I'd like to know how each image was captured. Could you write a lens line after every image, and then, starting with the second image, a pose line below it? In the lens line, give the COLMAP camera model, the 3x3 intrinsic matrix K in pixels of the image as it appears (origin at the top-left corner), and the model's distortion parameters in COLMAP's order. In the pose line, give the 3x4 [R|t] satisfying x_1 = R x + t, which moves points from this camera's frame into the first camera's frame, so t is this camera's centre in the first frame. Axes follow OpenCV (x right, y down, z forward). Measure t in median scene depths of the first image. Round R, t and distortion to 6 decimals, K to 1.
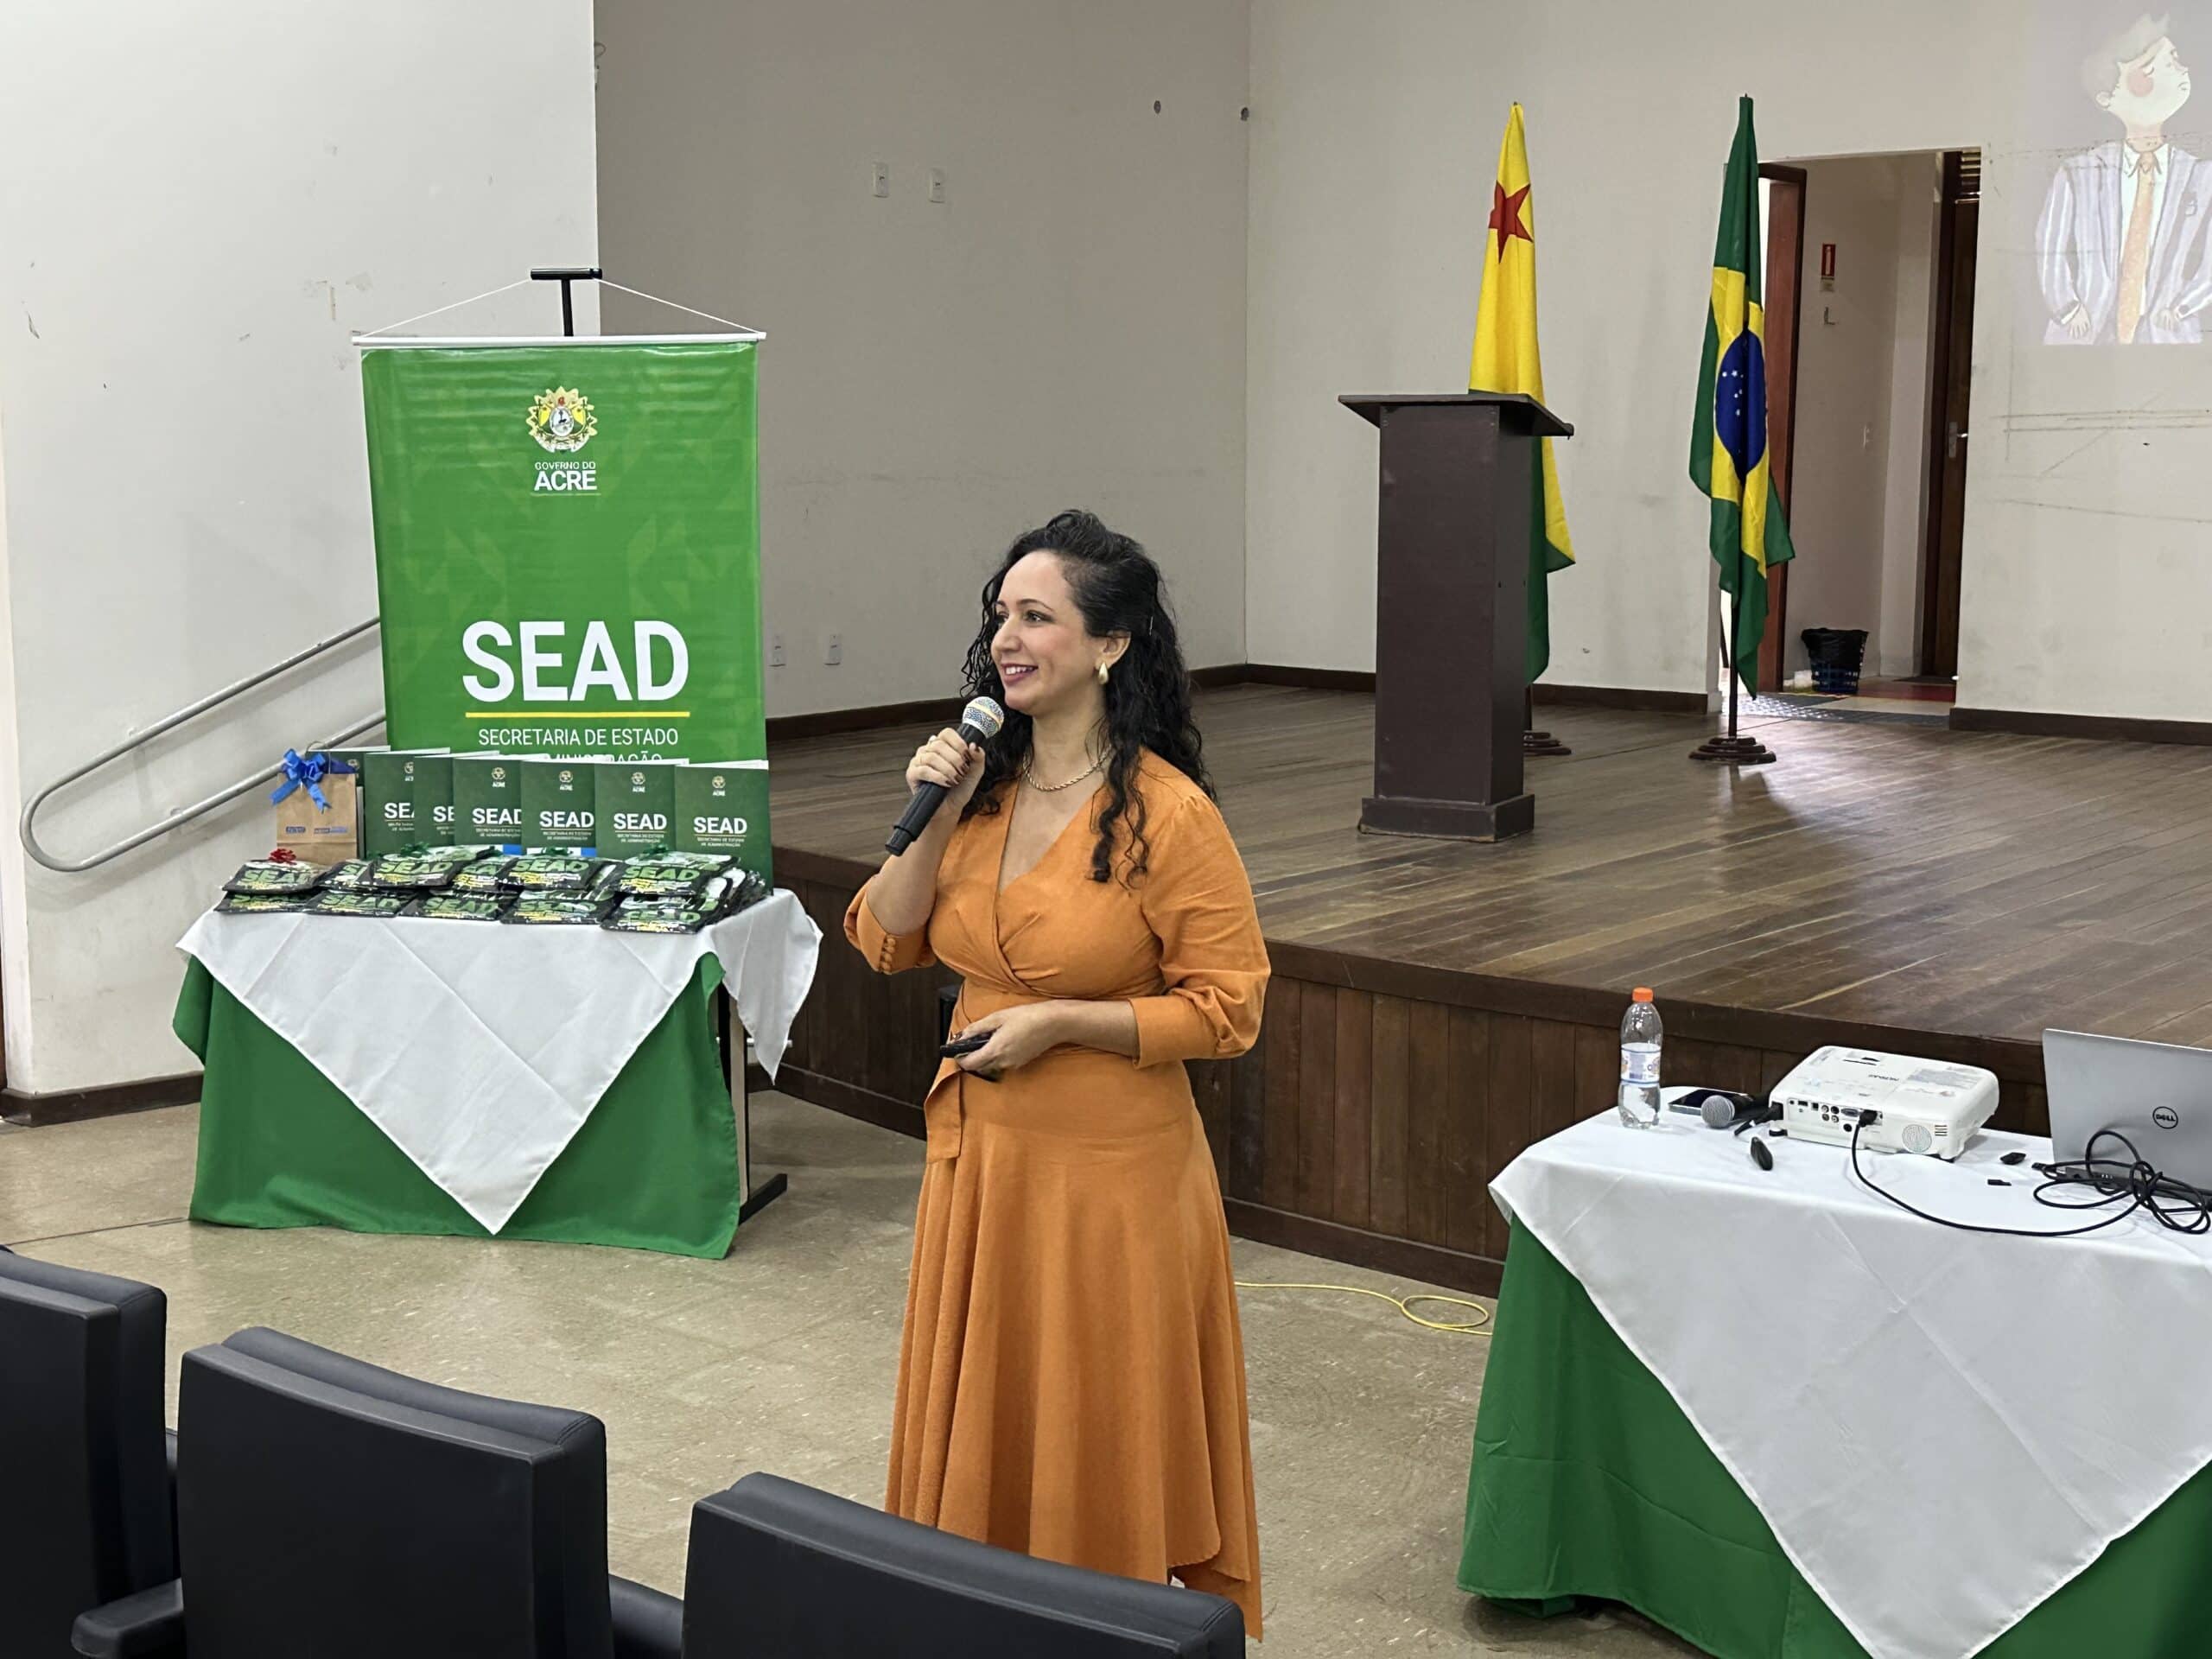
lens RADIAL K [[2923.8, 0, 1115.6], [0, 2923.8, 817.7], [0, 0, 1]] dist [0.098613, 0.000000]
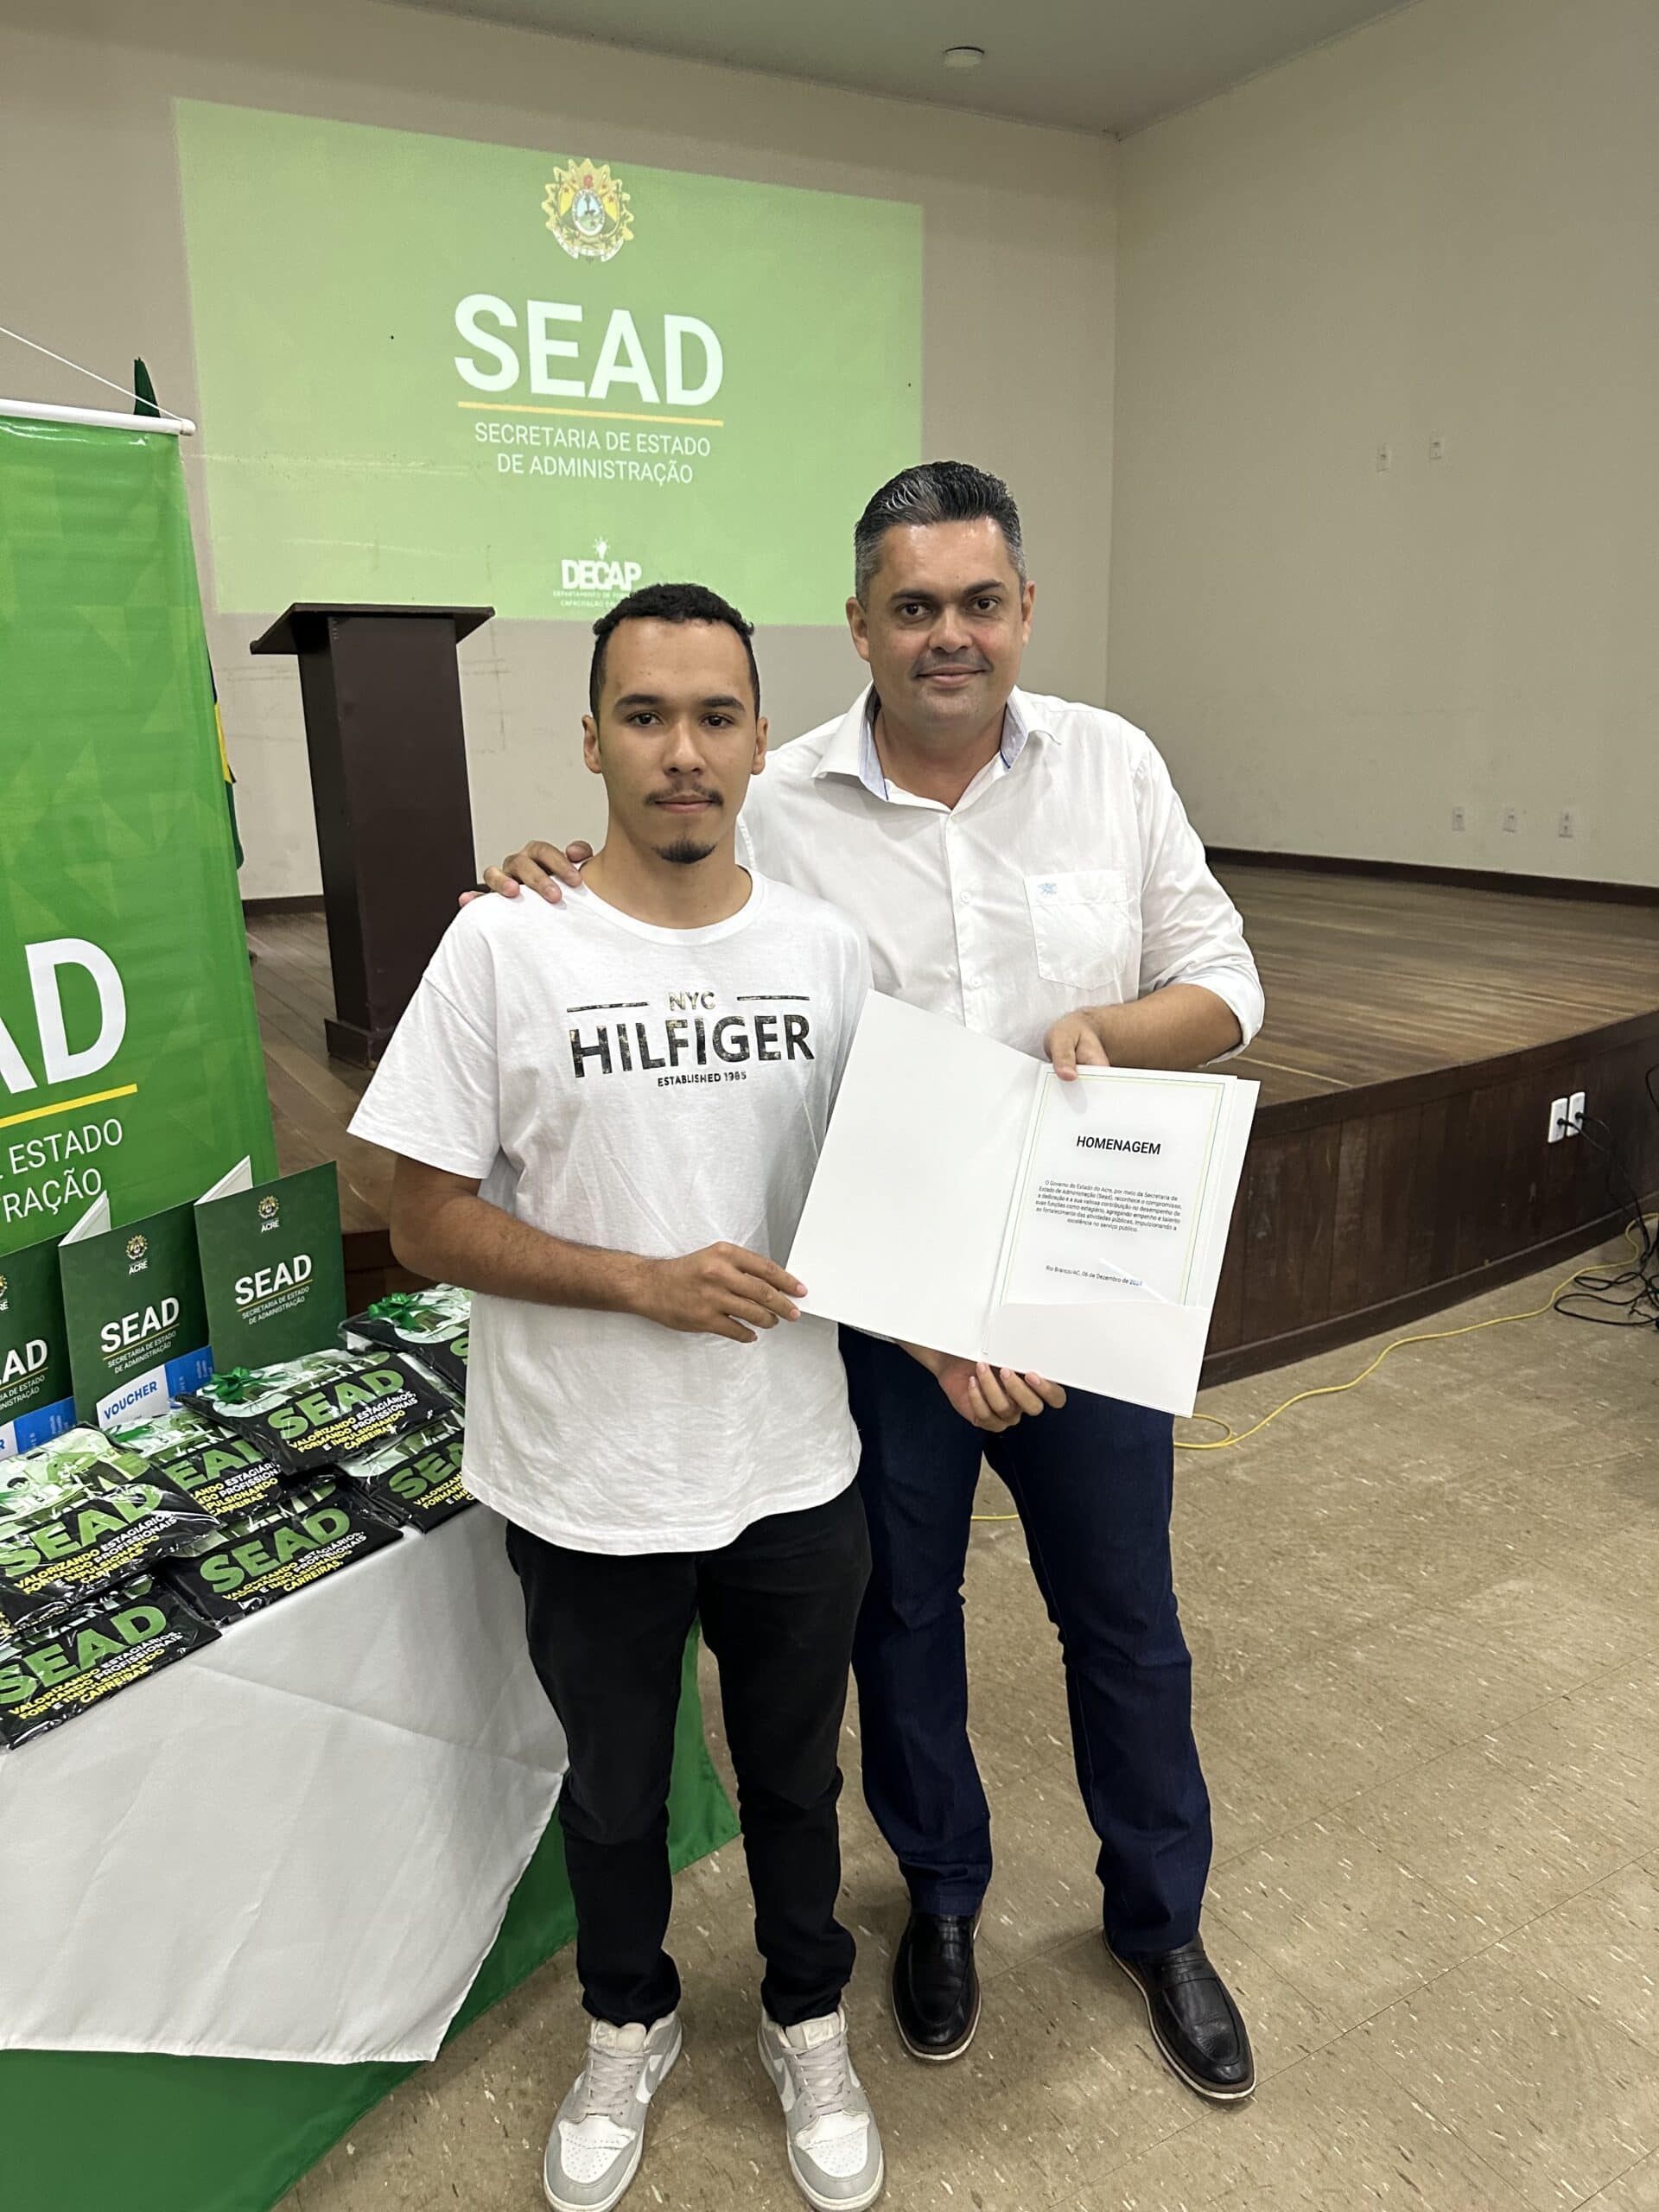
lens RADIAL K [[1567.8, 0, 815.8], [0, 1567.8, 1109.2], [0, 0, 1]] dist [0.015519, -0.022771]
pose [[0.395437, -0.241925, 0.886060, -0.375460], [0.144237, 0.969076, 0.200221, -0.075424], [-0.907097, 0.048628, 0.418102, 0.750798]]
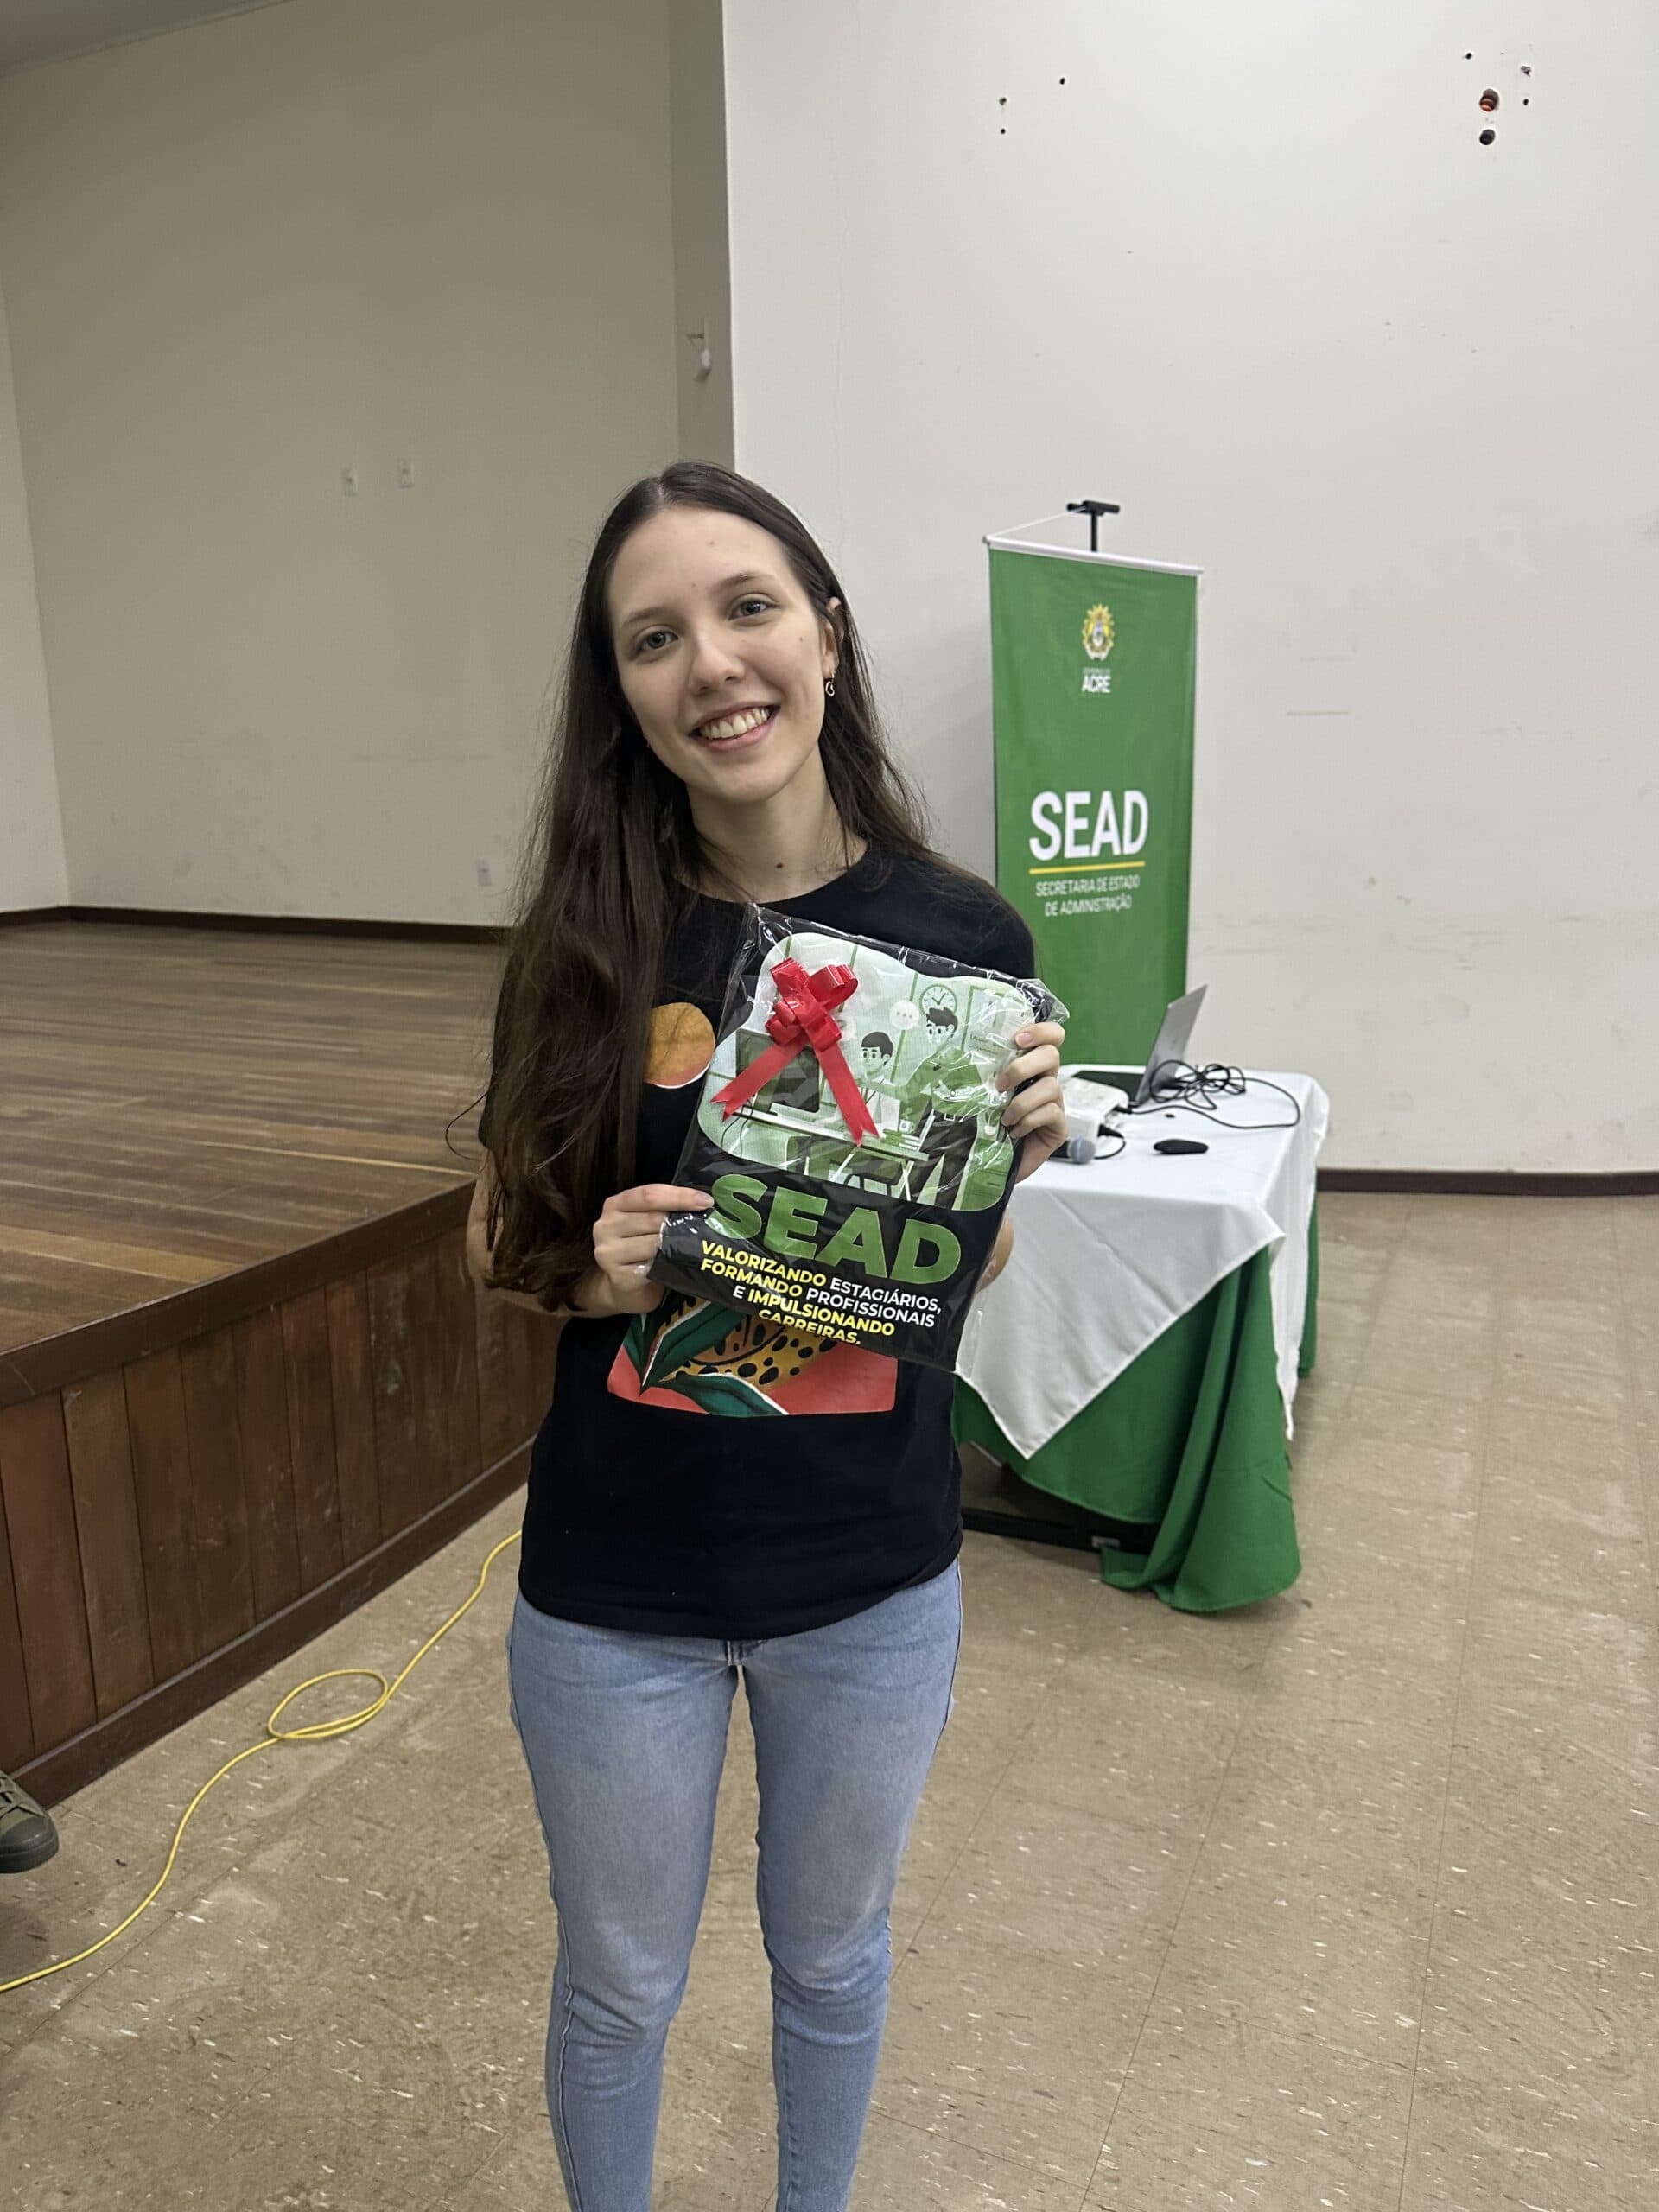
lens RADIAL K [[1567.8, 0, 816.6], [0, 1567.8, 1116.3], [0, 0, 1]] dist [0.015519, -0.022771]
pose [[-0.214526, -0.211666, 0.953507, -0.242617], [0.138879, 0.959706, 0.244288, -0.054835], [-0.966794, 0.184828, -0.176485, 0.790581]]
